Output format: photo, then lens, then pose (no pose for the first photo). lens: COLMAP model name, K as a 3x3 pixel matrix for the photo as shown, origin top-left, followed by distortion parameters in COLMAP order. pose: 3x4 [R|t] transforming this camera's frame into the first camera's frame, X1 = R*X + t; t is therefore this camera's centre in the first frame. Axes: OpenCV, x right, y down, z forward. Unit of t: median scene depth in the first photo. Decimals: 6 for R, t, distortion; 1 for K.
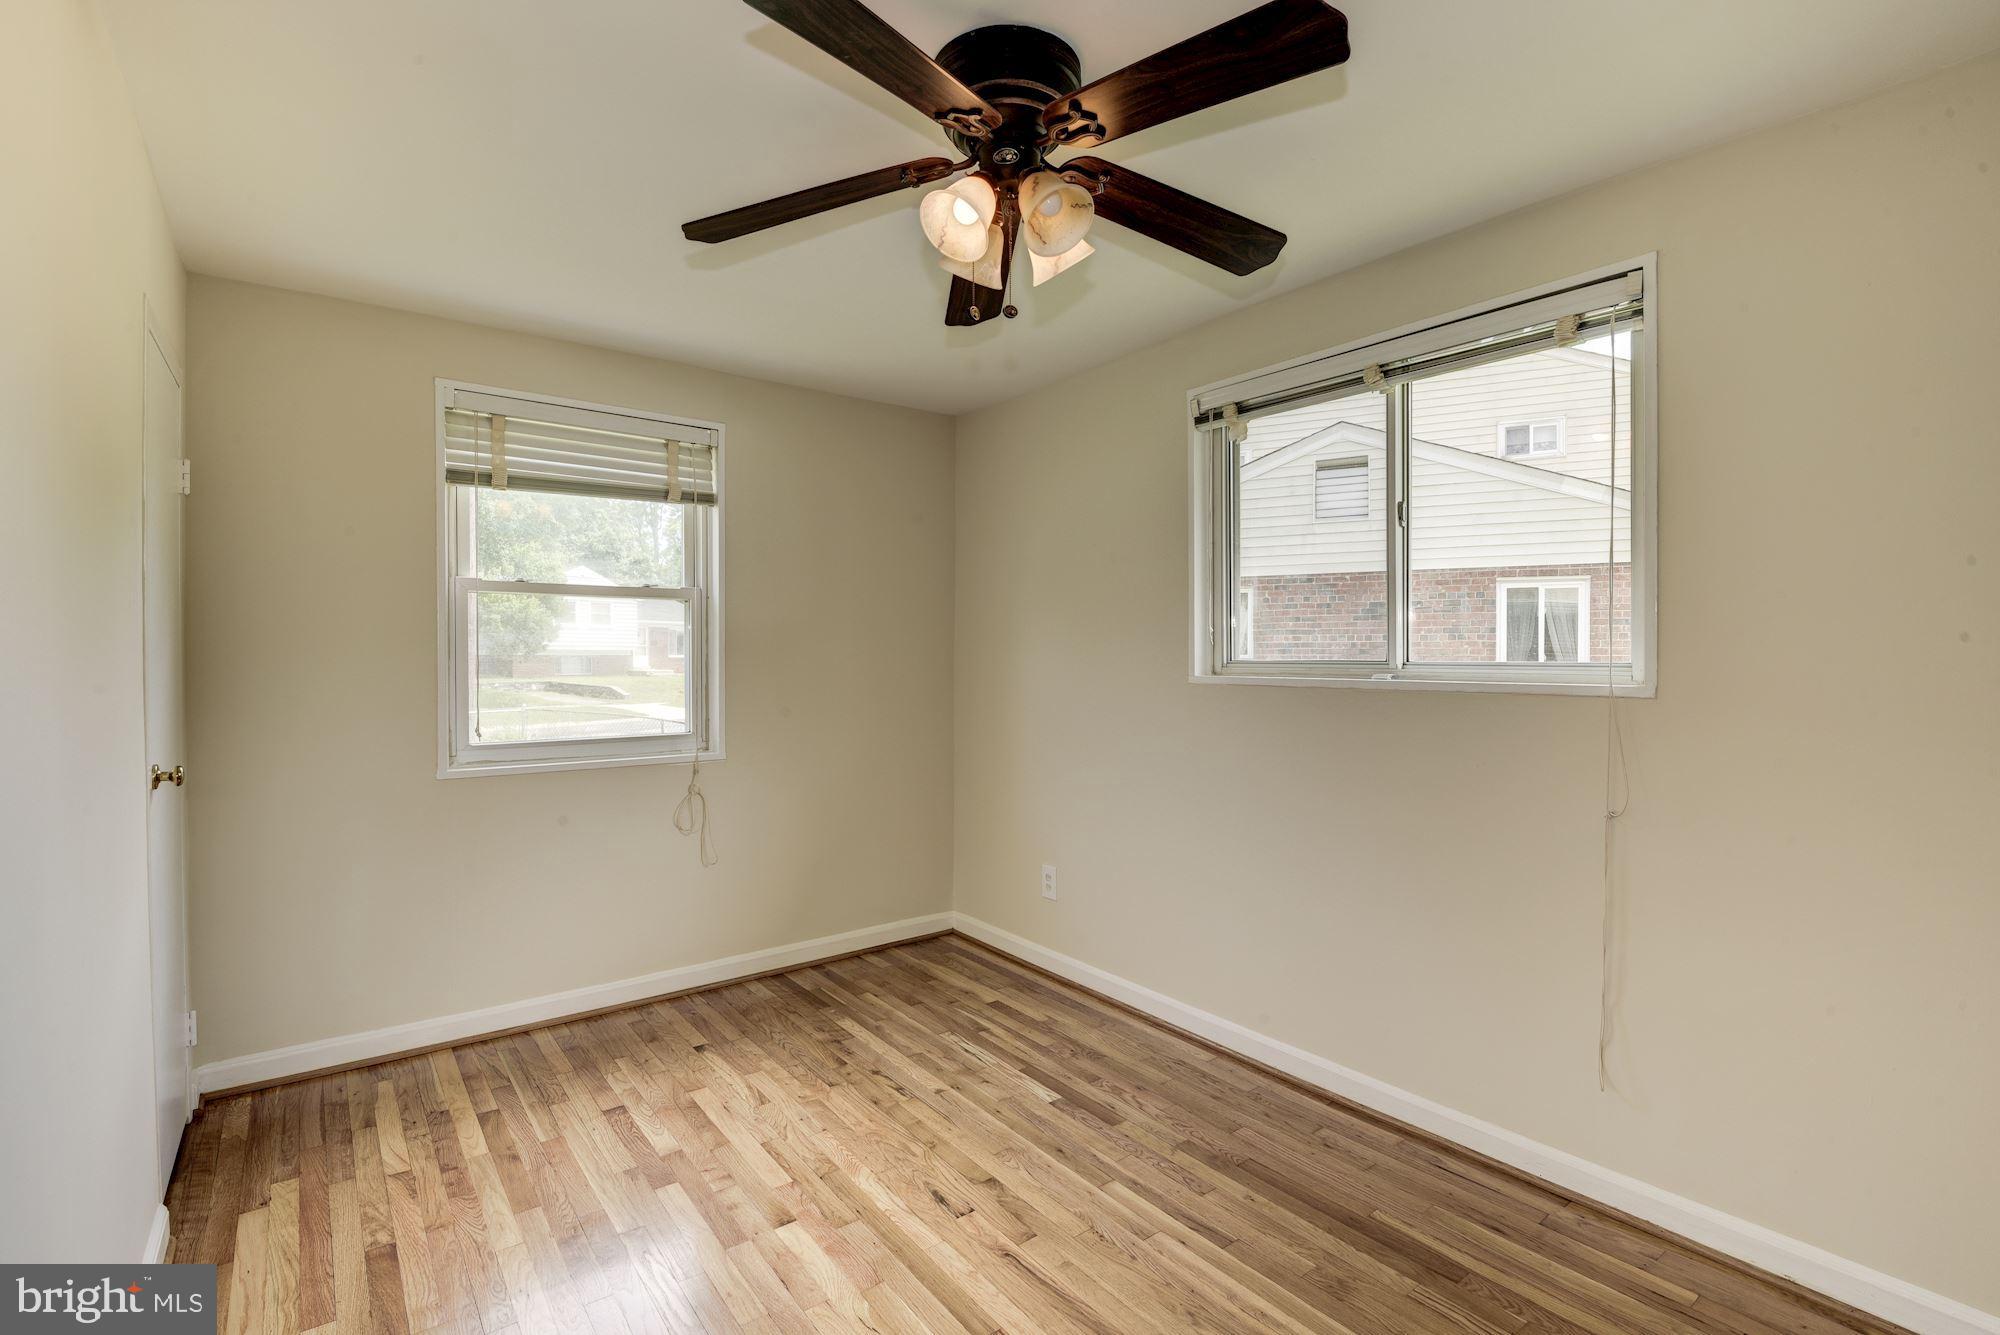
lens RADIAL K [[911.0, 0, 1000.6], [0, 911.0, 666.2], [0, 0, 1]] dist [-0.025326, -0.007005]
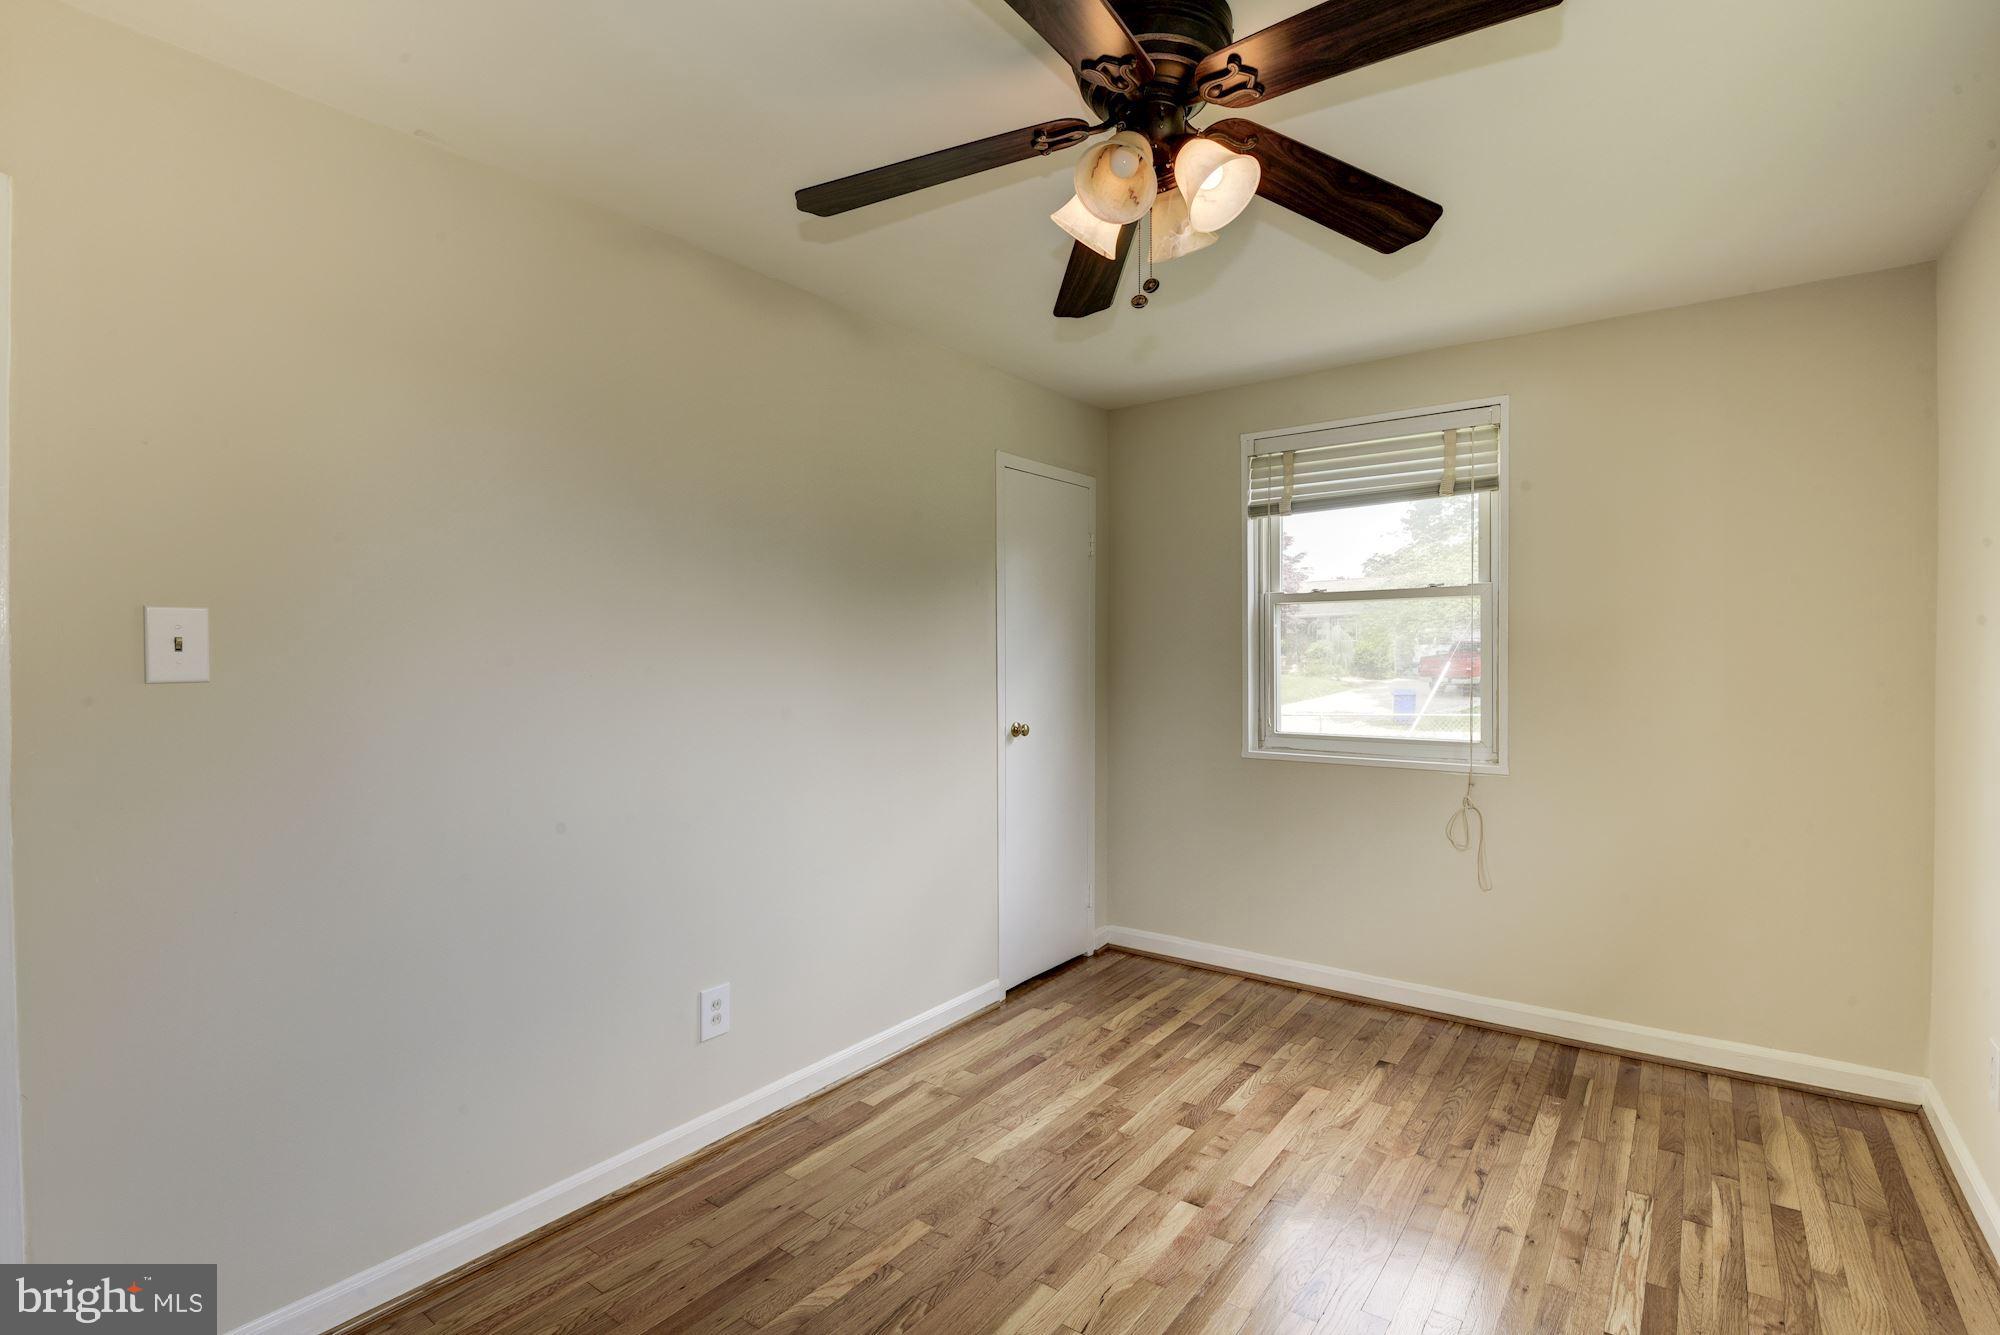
lens RADIAL K [[911.0, 0, 1004.7], [0, 911.0, 657.4], [0, 0, 1]] dist [-0.025326, -0.007005]
pose [[0.257738, 0.000080, -0.966215, 0.484452], [-0.010281, 0.999944, -0.002659, -0.005175], [0.966160, 0.010619, 0.257724, 0.349243]]
